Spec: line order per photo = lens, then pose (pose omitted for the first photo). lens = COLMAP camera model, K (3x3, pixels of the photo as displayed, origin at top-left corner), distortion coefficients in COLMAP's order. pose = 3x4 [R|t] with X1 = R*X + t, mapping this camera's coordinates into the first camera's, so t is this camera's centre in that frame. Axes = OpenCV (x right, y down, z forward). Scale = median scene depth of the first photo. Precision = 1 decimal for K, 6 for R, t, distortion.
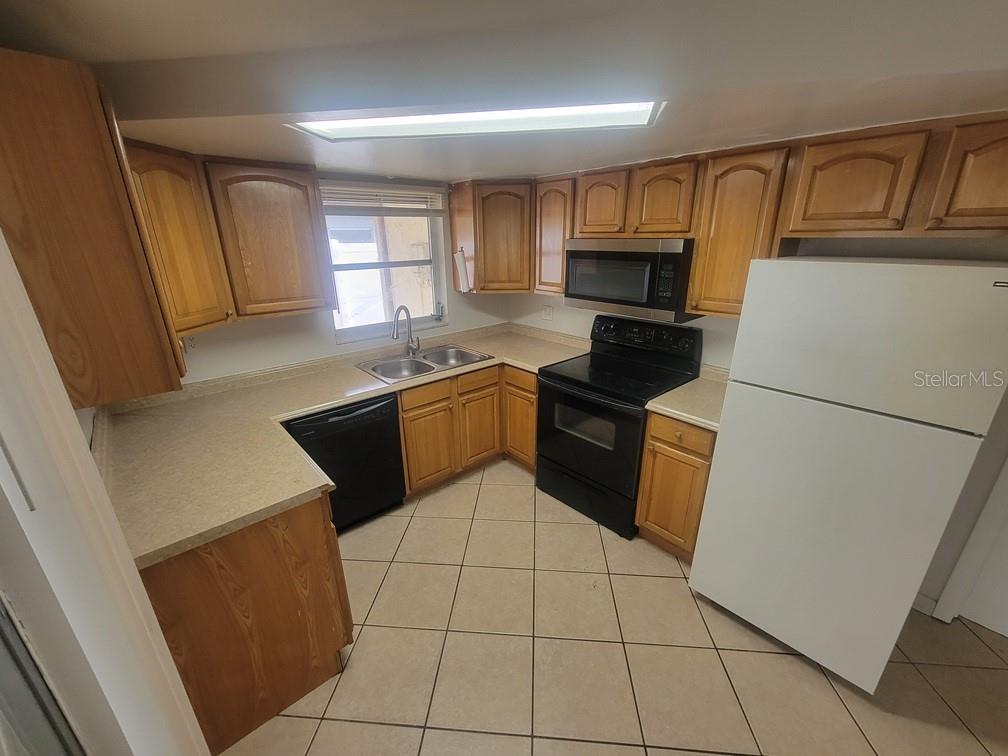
lens RADIAL K [[410.4, 0, 499.2], [0, 410.4, 385.5], [0, 0, 1]] dist [0.001415, 0.000562]
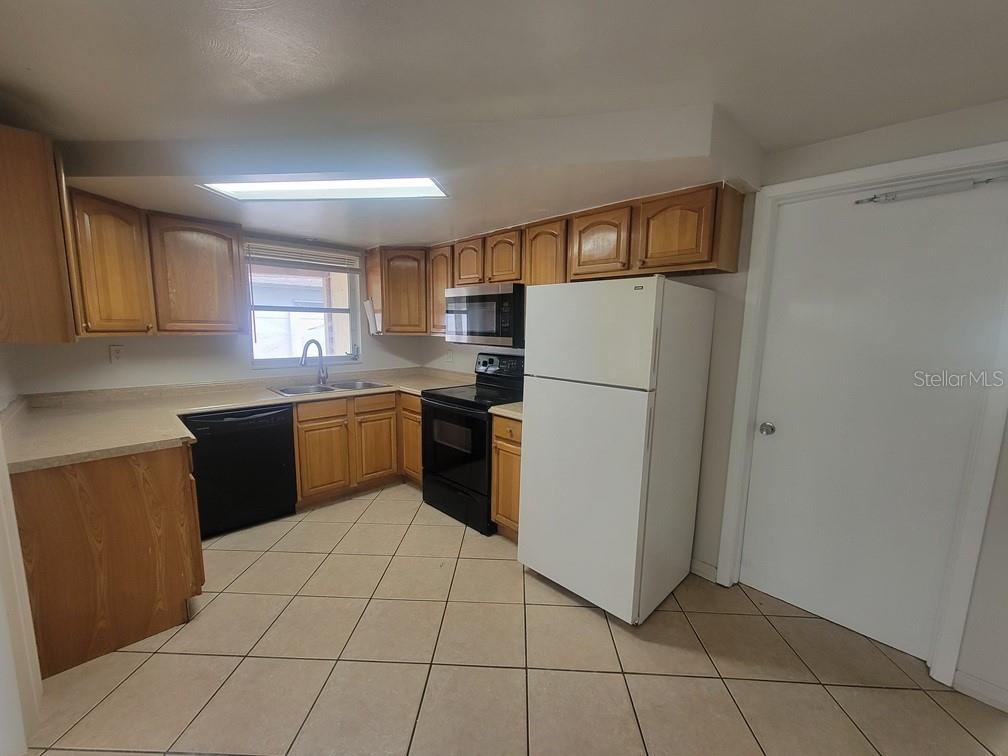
lens RADIAL K [[410.4, 0, 499.2], [0, 410.4, 385.5], [0, 0, 1]] dist [0.001415, 0.000562]
pose [[0.998722, 0.019712, 0.046534, 0.295278], [-0.009768, 0.978725, -0.204945, 0.207244], [-0.049584, 0.204229, 0.977667, -0.199943]]
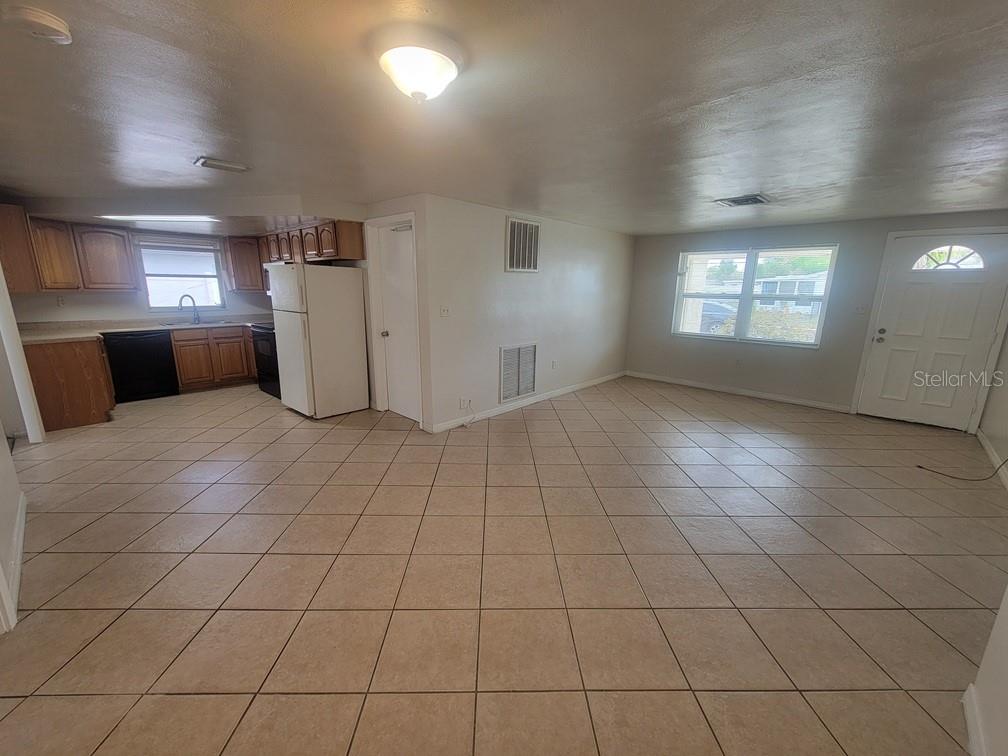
lens RADIAL K [[410.4, 0, 499.2], [0, 410.4, 385.5], [0, 0, 1]] dist [0.001415, 0.000562]
pose [[0.994906, -0.001258, 0.100801, 1.255913], [0.013015, 0.993157, -0.116063, 0.582040], [-0.099965, 0.116783, 0.988114, -1.256718]]
